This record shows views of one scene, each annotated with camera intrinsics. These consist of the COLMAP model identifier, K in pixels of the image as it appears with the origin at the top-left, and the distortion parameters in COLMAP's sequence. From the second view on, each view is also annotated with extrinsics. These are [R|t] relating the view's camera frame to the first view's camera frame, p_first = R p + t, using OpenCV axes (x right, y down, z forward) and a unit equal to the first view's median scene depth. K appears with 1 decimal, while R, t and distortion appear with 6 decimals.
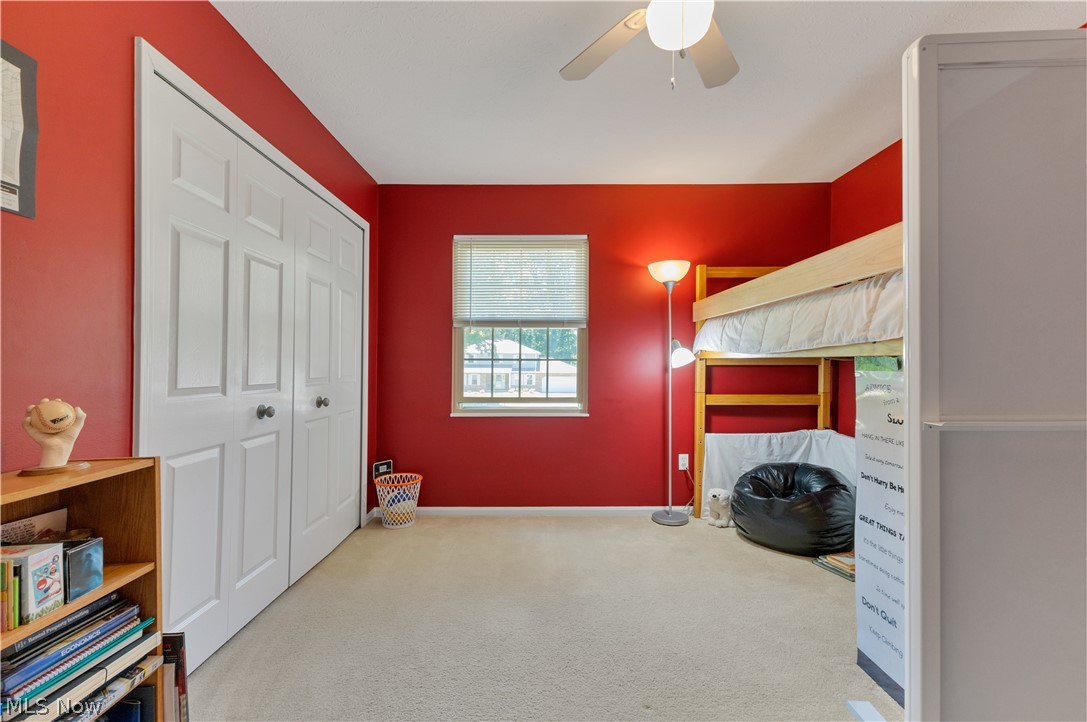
lens RADIAL K [[480.3, 0, 543.0], [0, 480.3, 358.7], [0, 0, 1]] dist [0.002980, -0.000070]
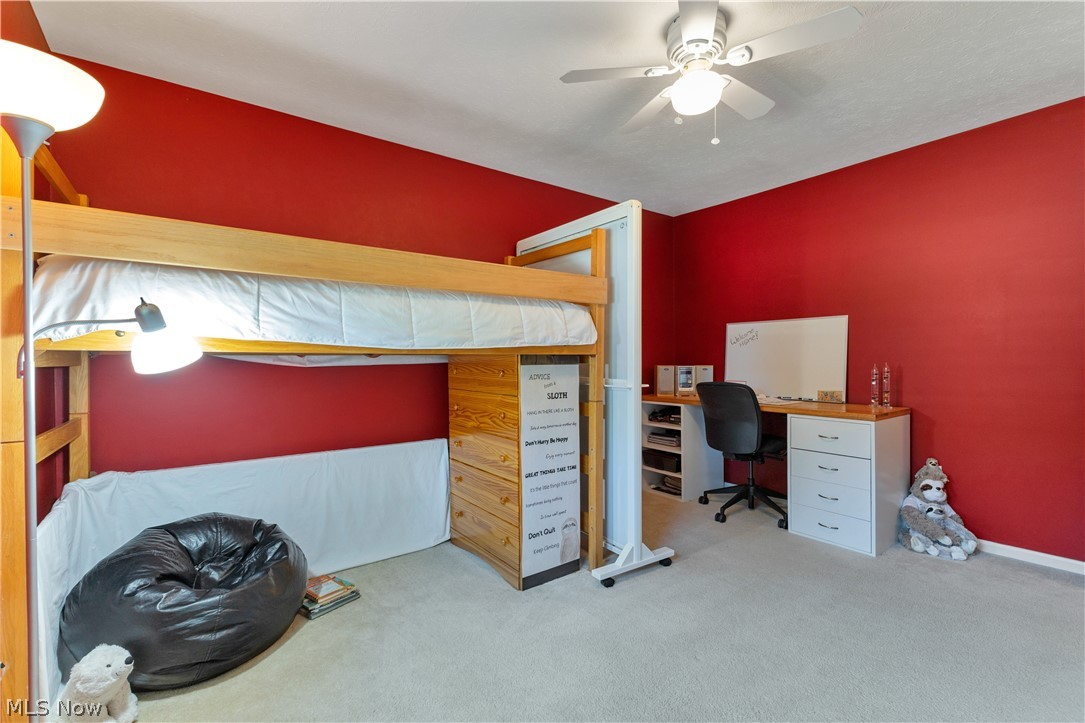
lens RADIAL K [[479.4, 0, 542.8], [0, 479.4, 364.4], [0, 0, 1]] dist [0.002980, -0.000070]
pose [[-0.600717, -0.004730, 0.799448, -0.445141], [0.002816, 0.999964, 0.008032, 0.013265], [-0.799457, 0.007077, -0.600682, 1.869264]]
